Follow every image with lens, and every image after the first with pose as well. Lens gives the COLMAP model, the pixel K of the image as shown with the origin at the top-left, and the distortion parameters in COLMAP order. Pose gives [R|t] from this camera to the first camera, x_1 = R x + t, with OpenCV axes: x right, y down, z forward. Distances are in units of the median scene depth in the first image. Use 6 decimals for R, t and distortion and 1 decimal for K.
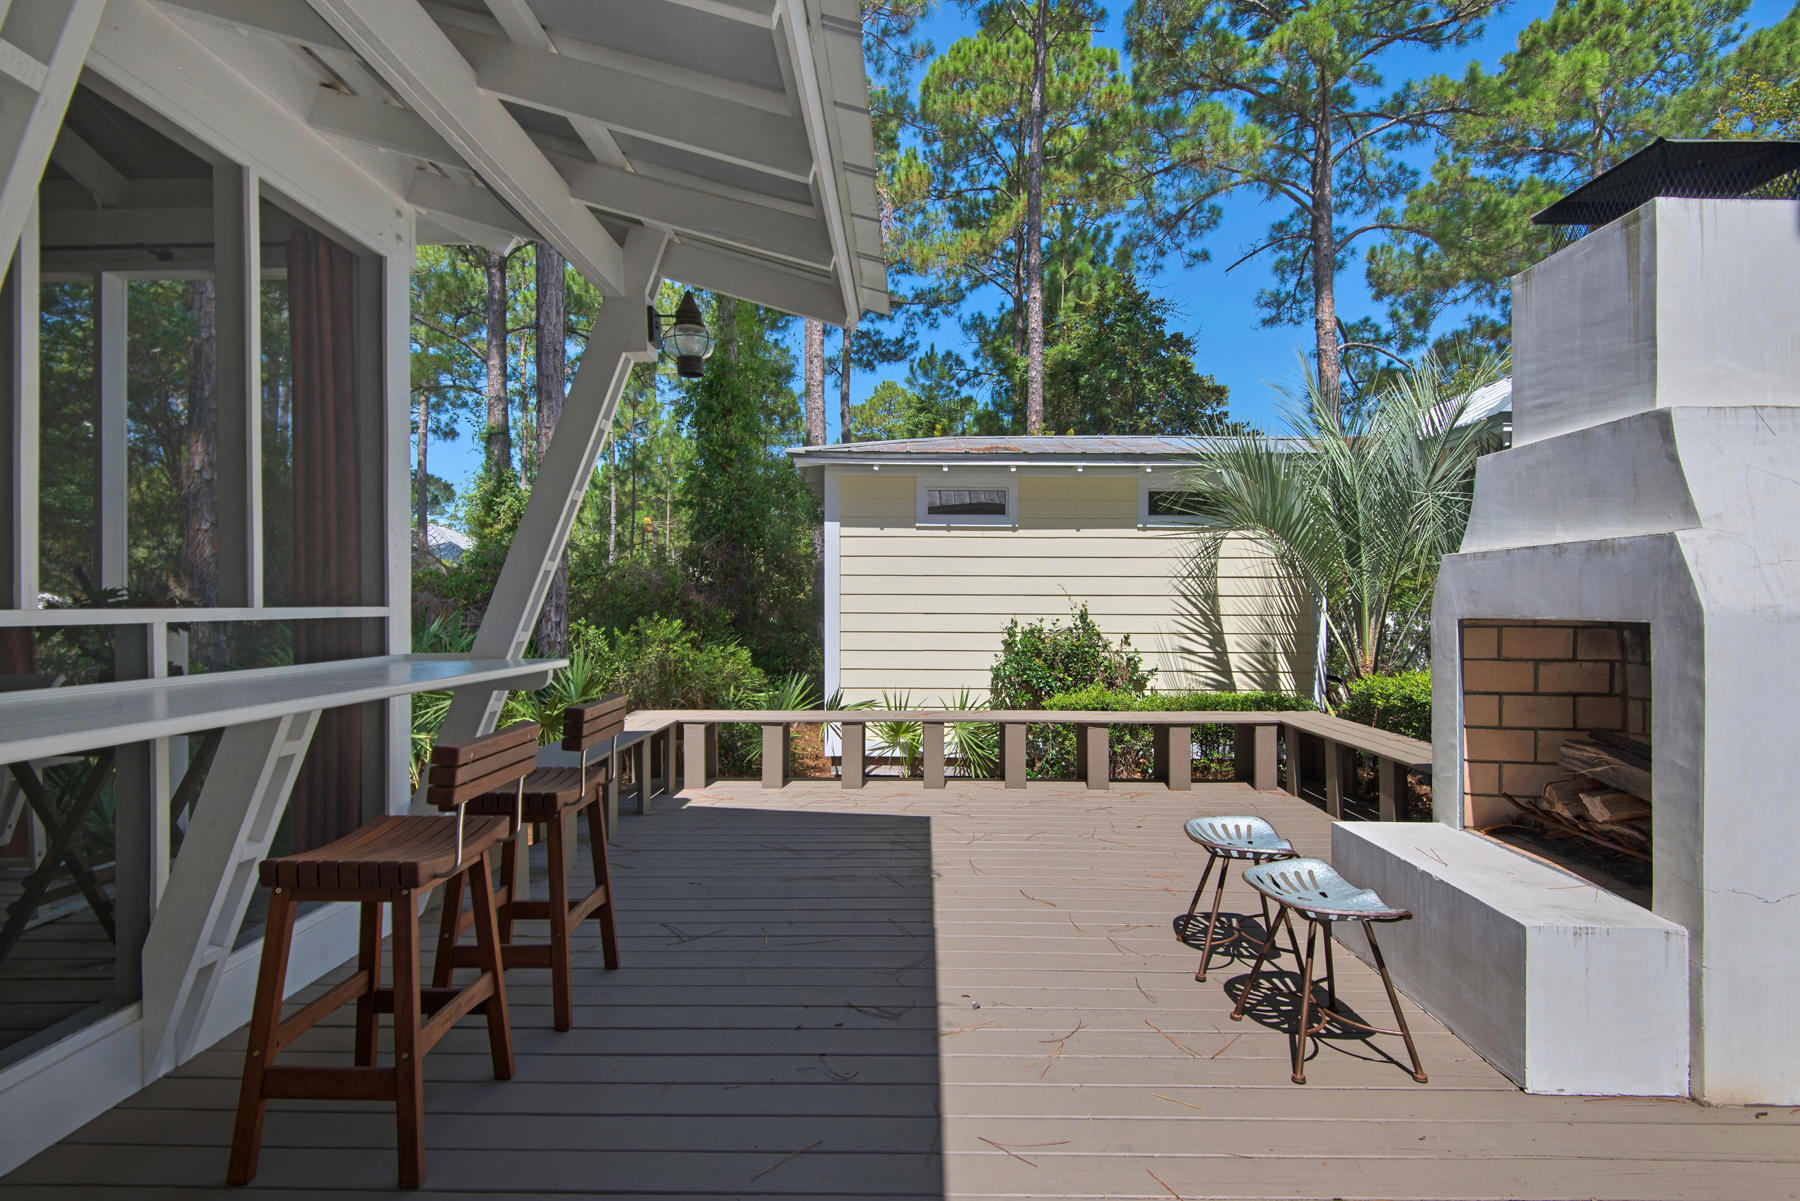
lens RADIAL K [[837.9, 0, 900.0], [0, 837.9, 600.5], [0, 0, 1]] dist [0.028699, -0.012806]
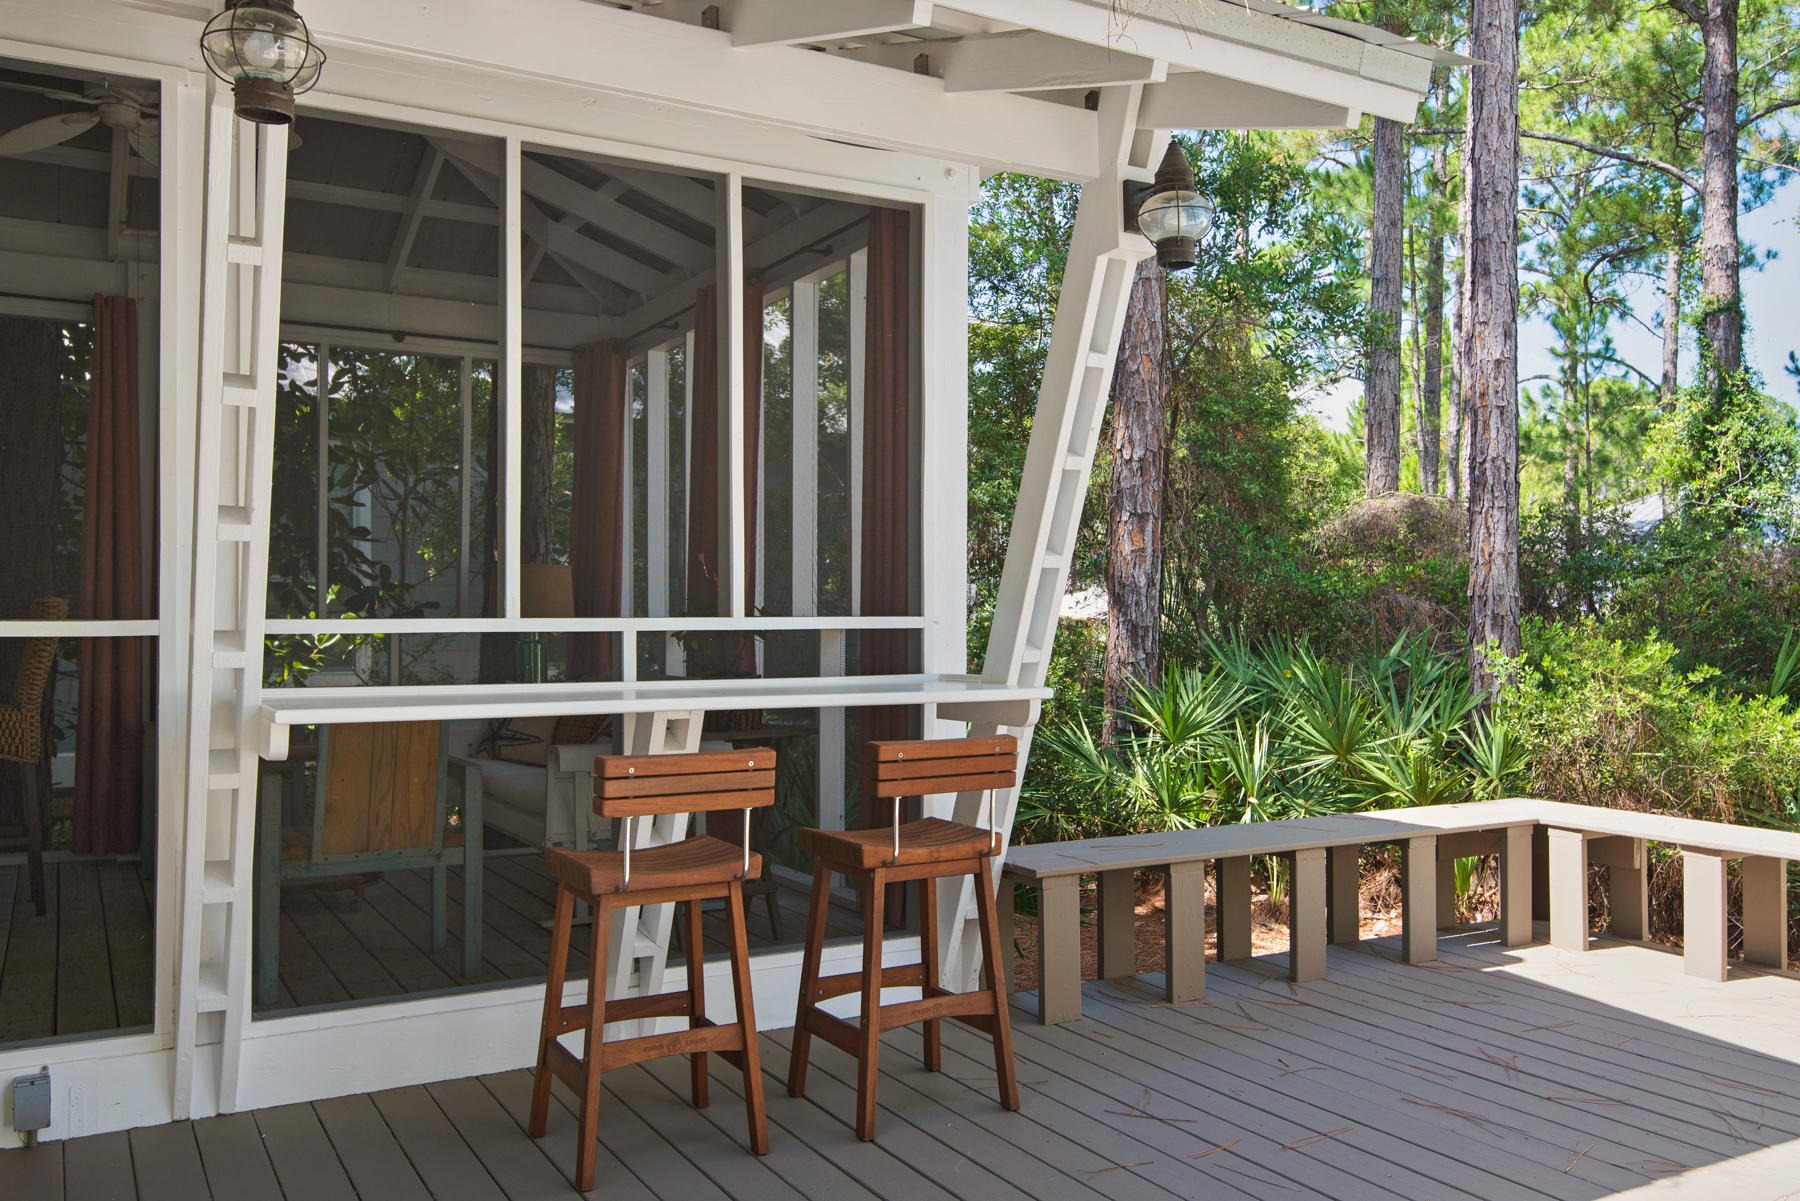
lens RADIAL K [[1492.7, 0, 967.0], [0, 1492.7, 606.1], [0, 0, 1]] dist [0.004974, 0.004208]
pose [[0.528971, -0.002277, -0.848637, 0.342553], [0.002533, 0.999996, -0.001104, -0.001052], [0.848636, -0.001565, 0.528974, 0.128036]]
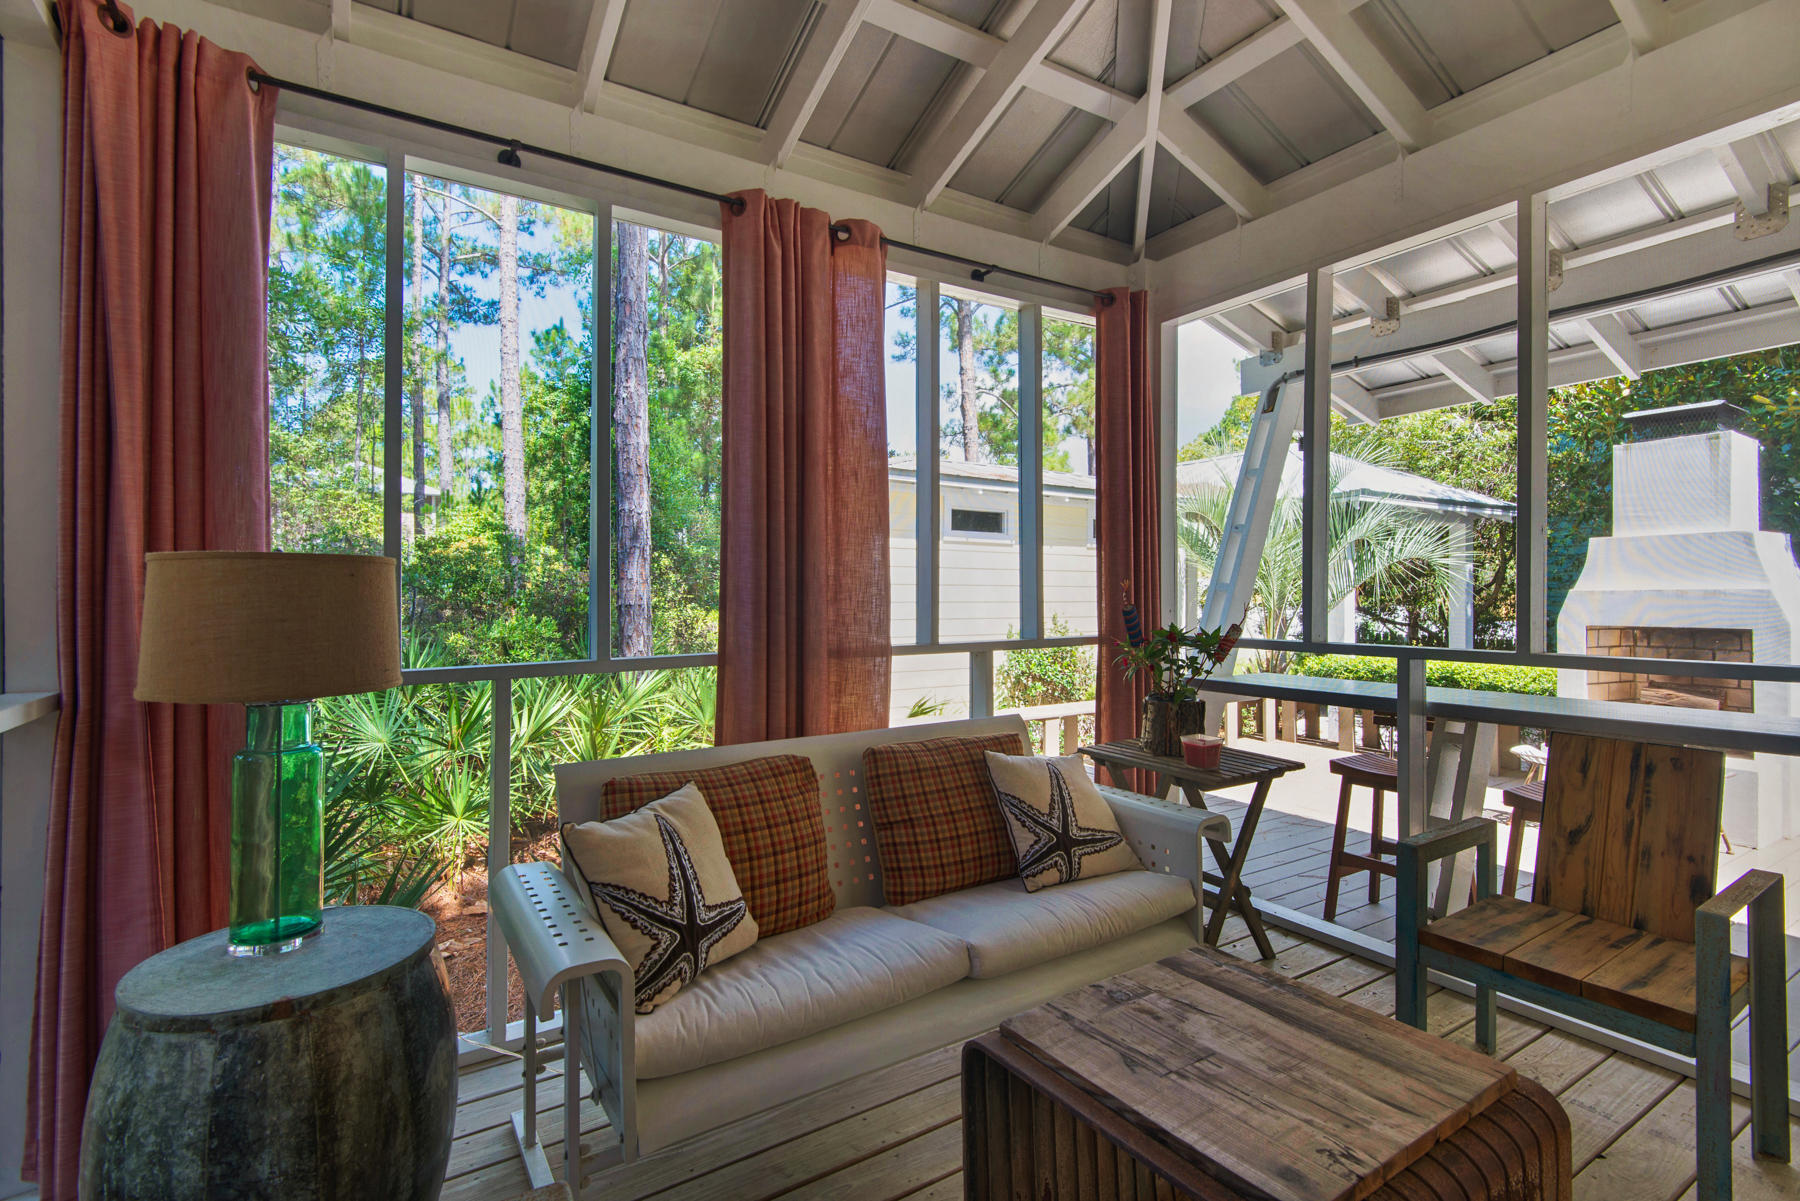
lens RADIAL K [[837.9, 0, 900.0], [0, 837.9, 600.5], [0, 0, 1]] dist [0.028699, -0.012806]
pose [[0.833464, -0.004674, 0.552554, -0.662300], [0.000433, 0.999969, 0.007806, -0.020161], [-0.552573, -0.006267, 0.833441, 0.118200]]
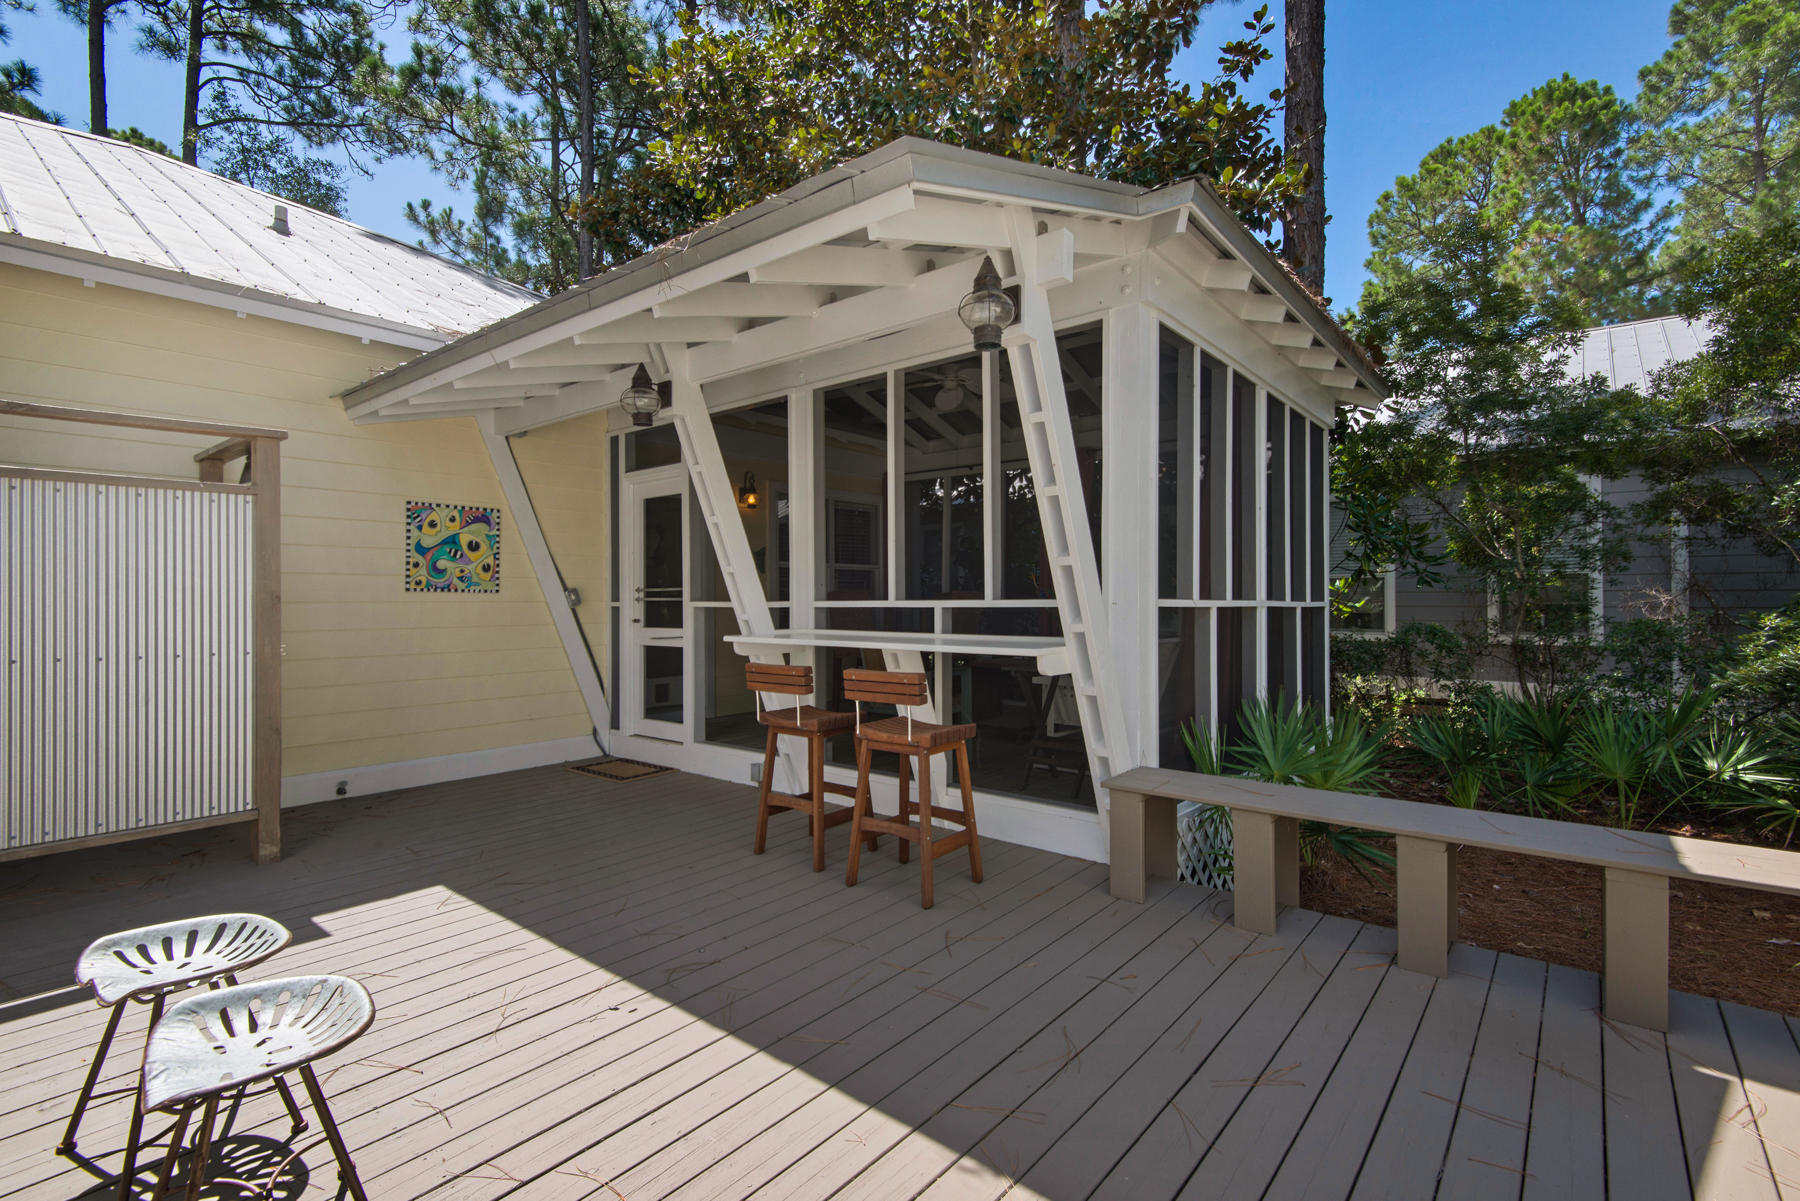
lens RADIAL K [[837.9, 0, 900.0], [0, 837.9, 600.5], [0, 0, 1]] dist [0.028699, -0.012806]
pose [[-0.625596, 0.007339, -0.780113, 0.287211], [0.008096, 0.999963, 0.002915, 0.000475], [0.780105, -0.004492, -0.625632, 0.681005]]
